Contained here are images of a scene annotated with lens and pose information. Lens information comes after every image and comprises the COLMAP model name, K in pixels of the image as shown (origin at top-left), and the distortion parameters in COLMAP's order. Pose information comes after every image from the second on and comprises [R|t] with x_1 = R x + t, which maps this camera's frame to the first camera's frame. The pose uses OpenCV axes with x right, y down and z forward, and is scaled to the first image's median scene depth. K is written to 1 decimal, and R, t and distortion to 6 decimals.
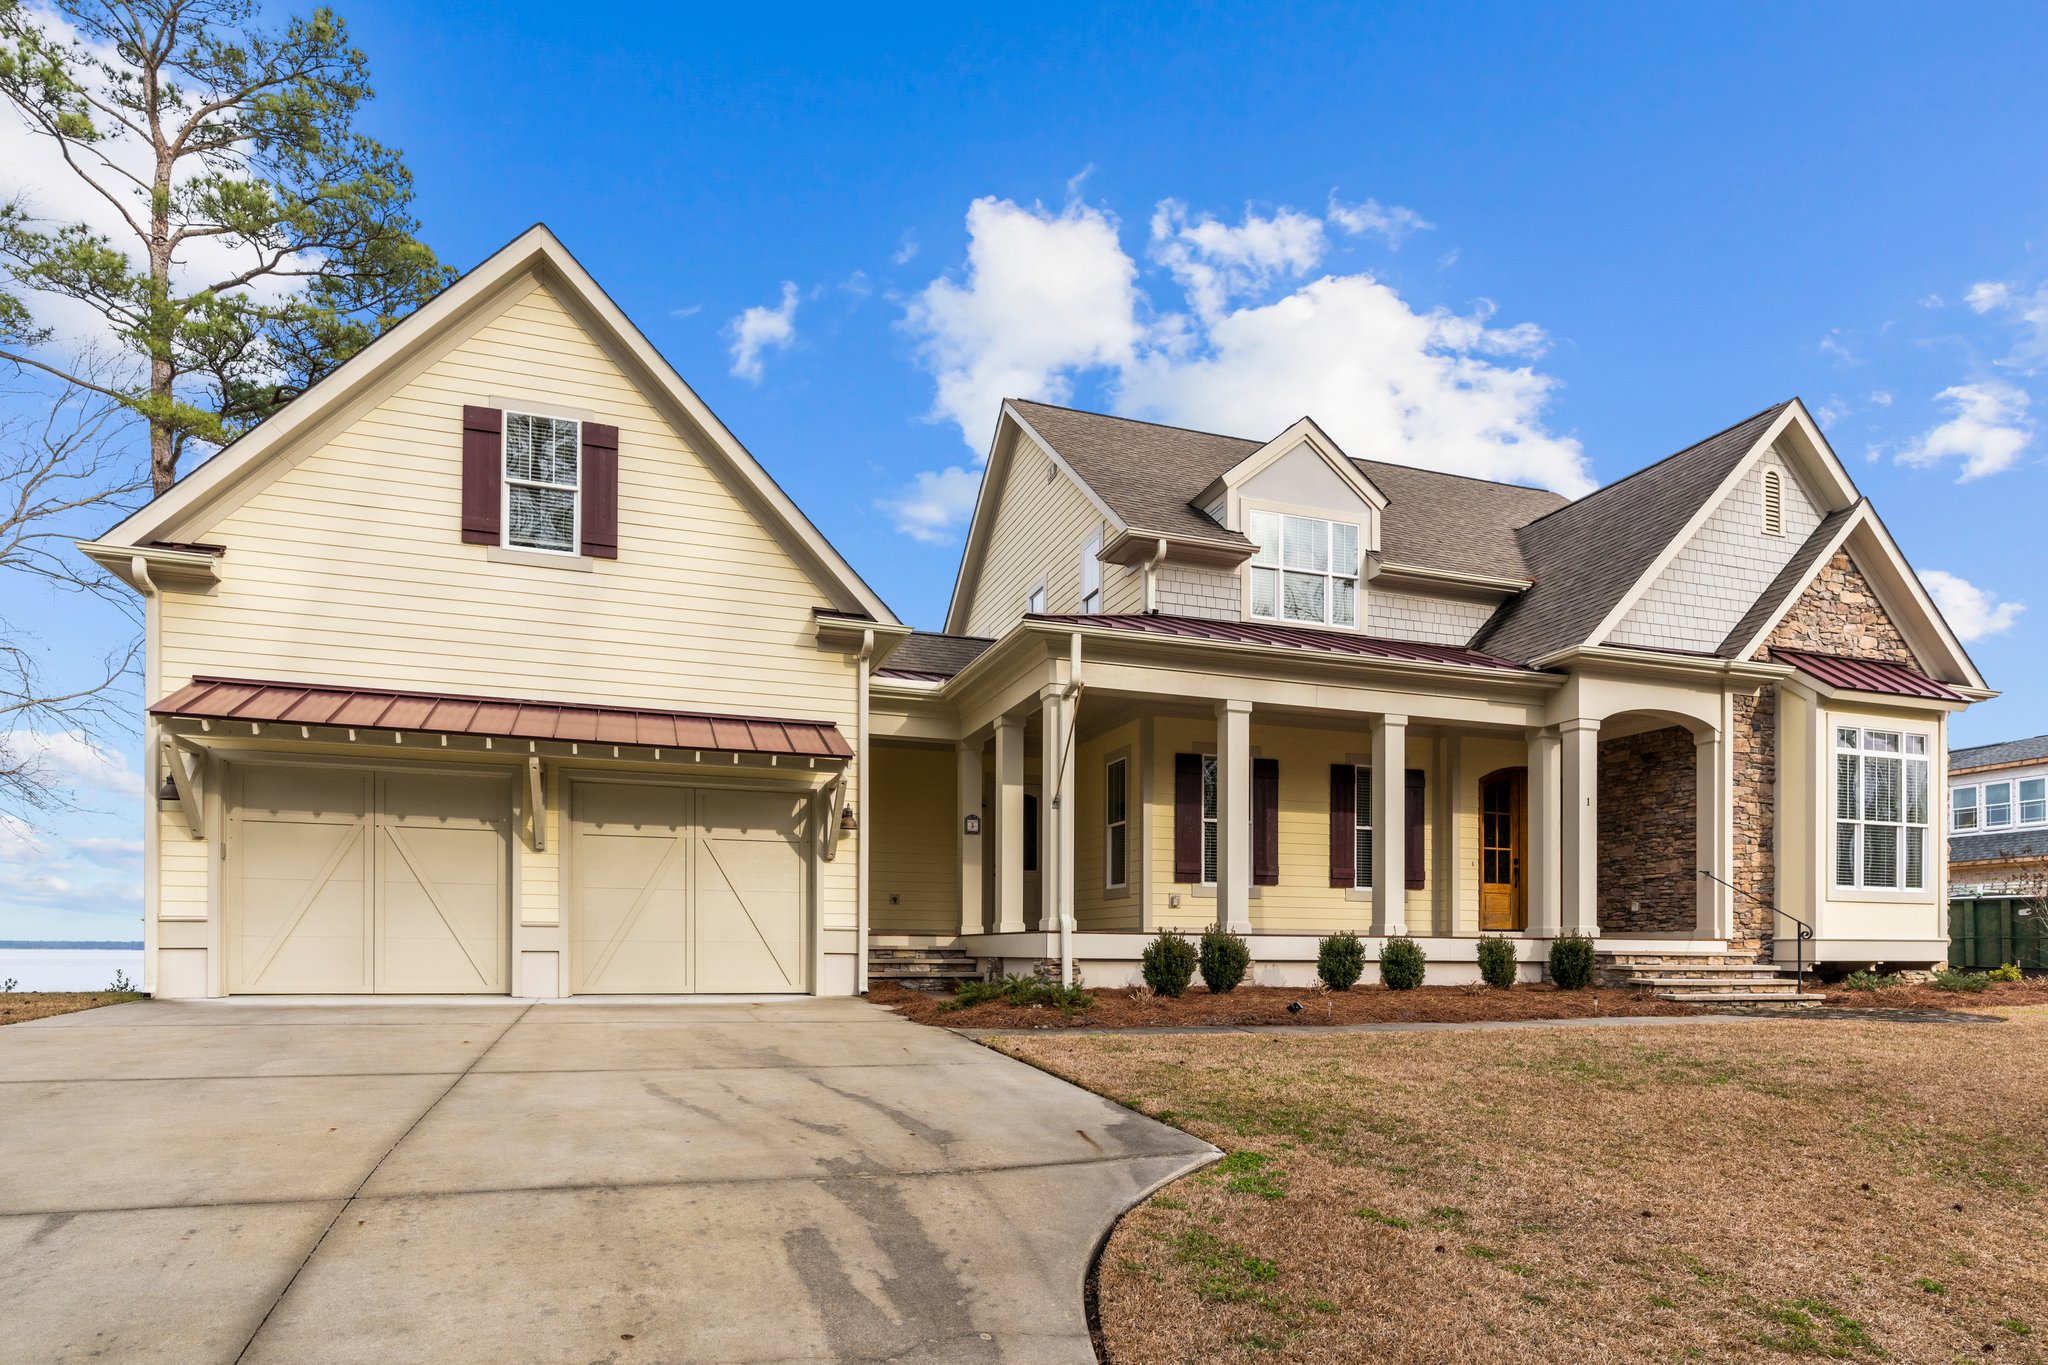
lens RADIAL K [[1158.0, 0, 1037.6], [0, 1158.0, 935.5], [0, 0, 1]] dist [0.000232, -0.001153]
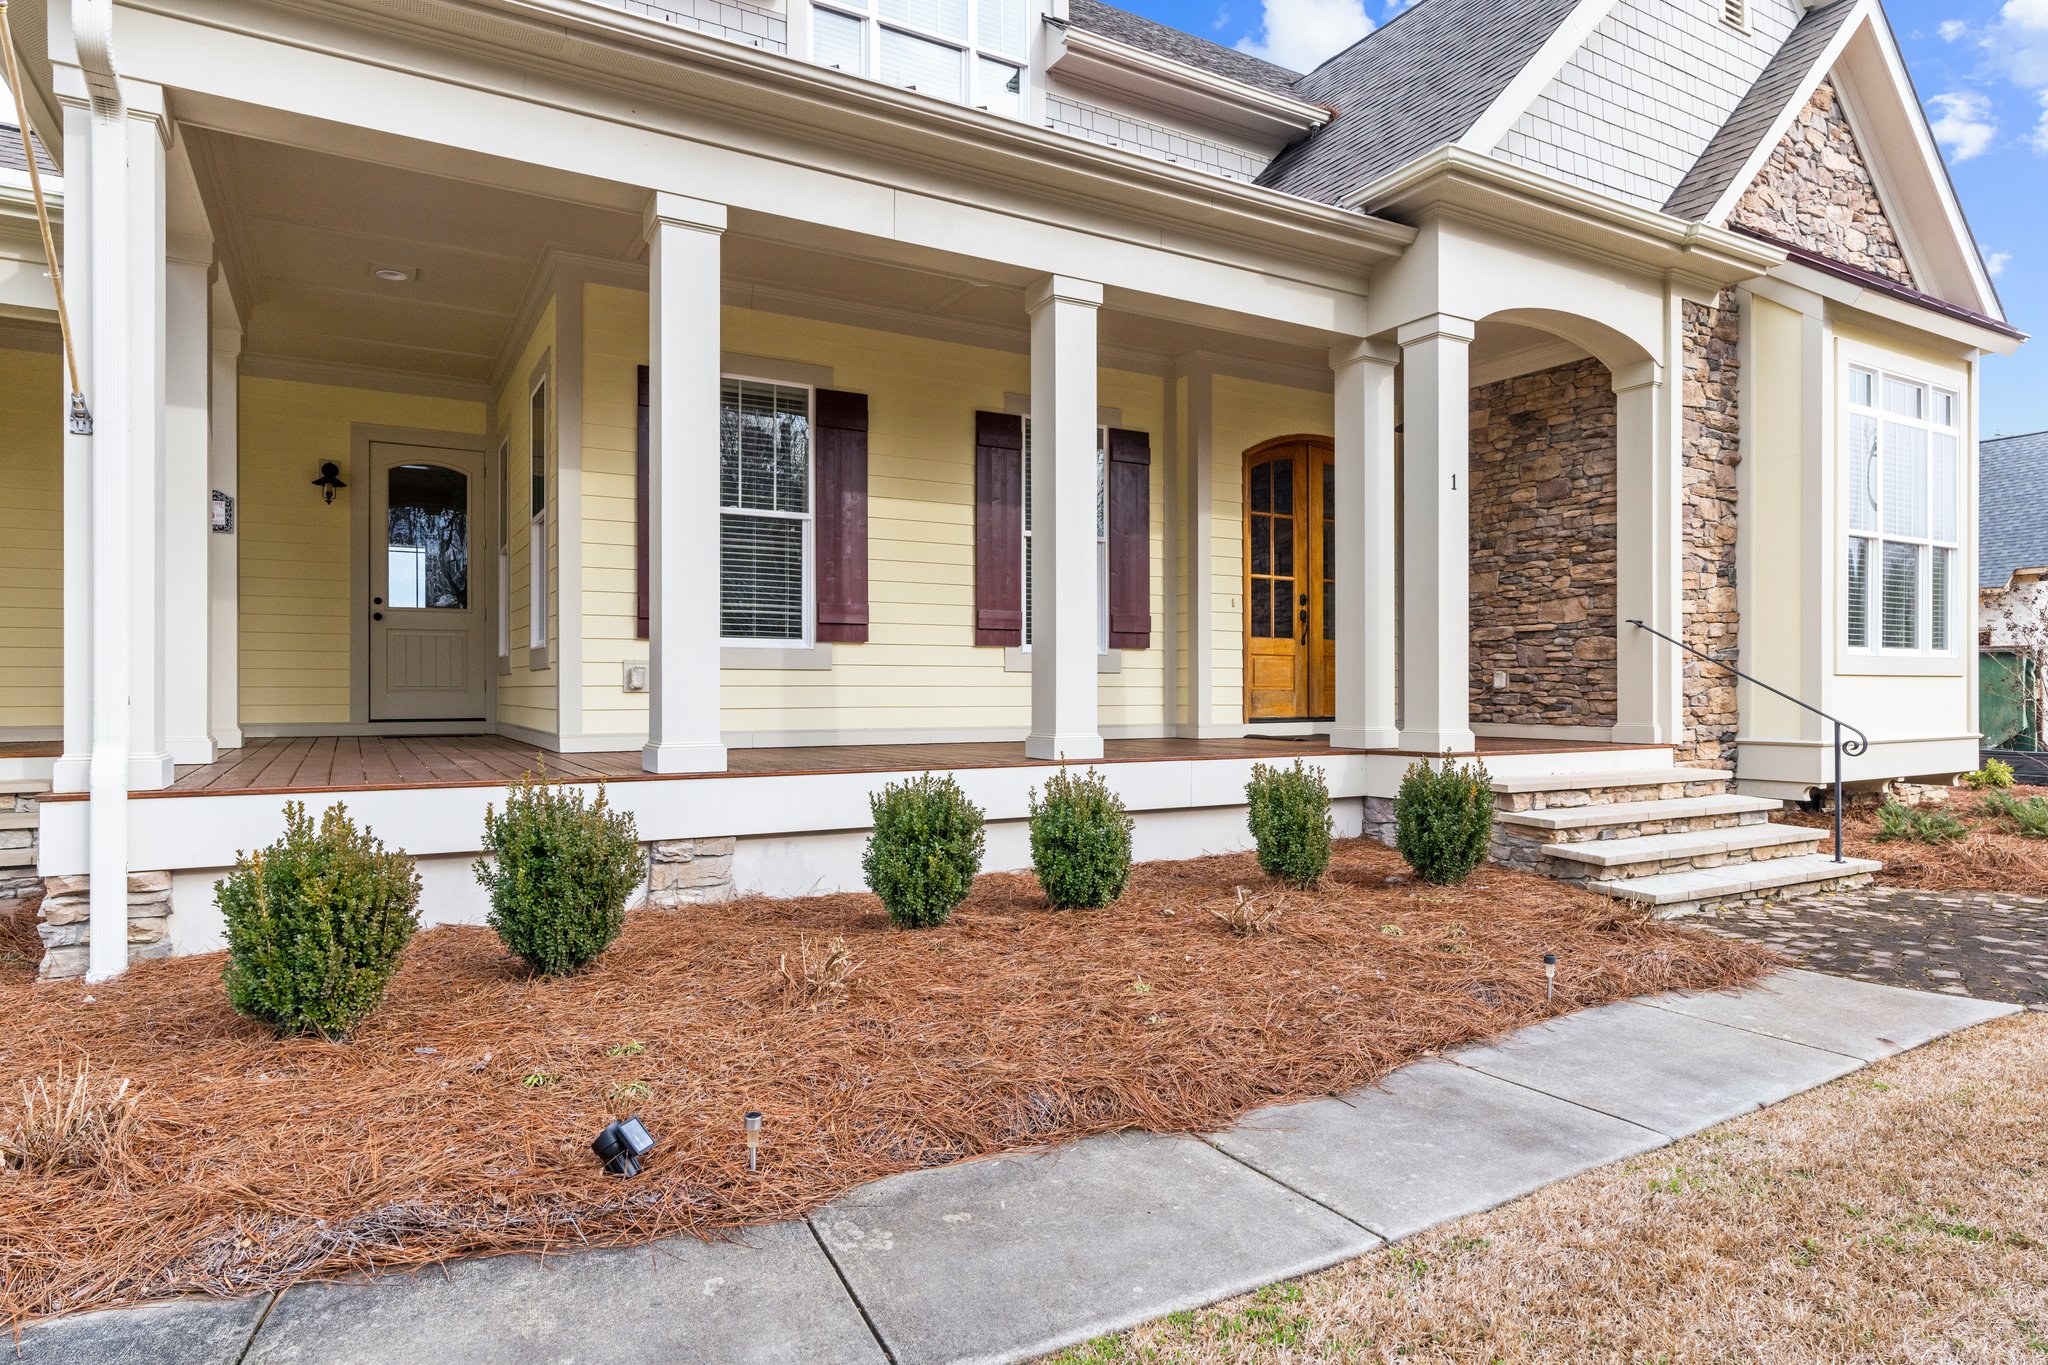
lens RADIAL K [[1173.9, 0, 1029.9], [0, 1173.9, 675.1], [0, 0, 1]] dist [0.000139, -0.000142]
pose [[0.980863, -0.004311, 0.194651, 0.187415], [0.003388, 0.999981, 0.005076, -0.033697], [-0.194669, -0.004319, 0.980859, 0.512607]]
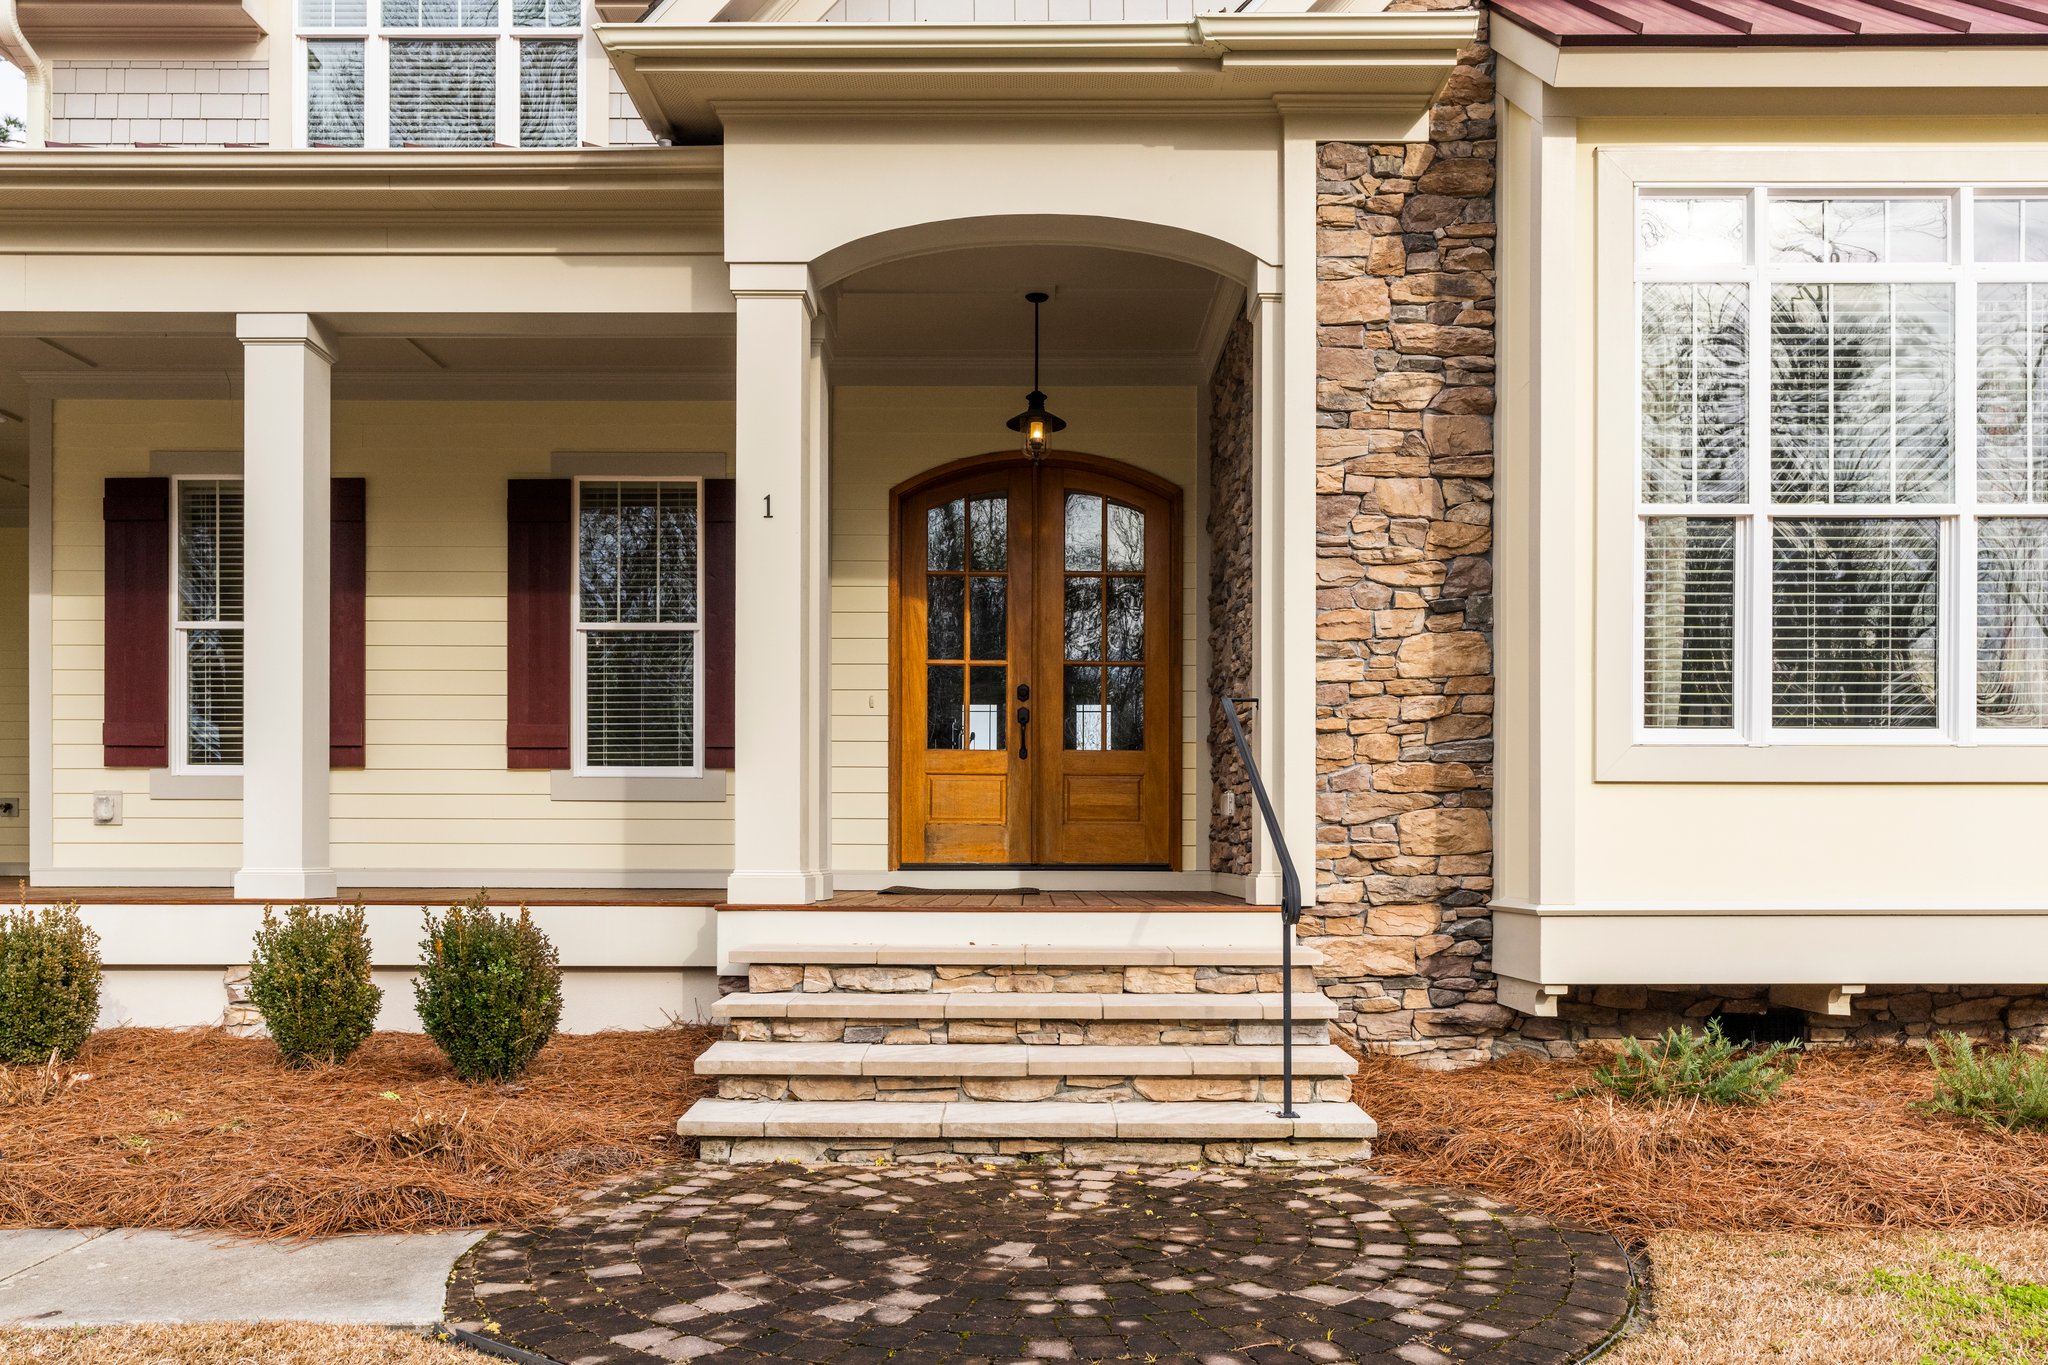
lens RADIAL K [[1540.9, 0, 1015.8], [0, 1540.9, 836.3], [0, 0, 1]] dist [0.006753, -0.003329]
pose [[0.943265, -0.007373, -0.331959, 0.663083], [0.008770, 0.999958, 0.002711, -0.018282], [0.331925, -0.005468, 0.943290, 0.568811]]
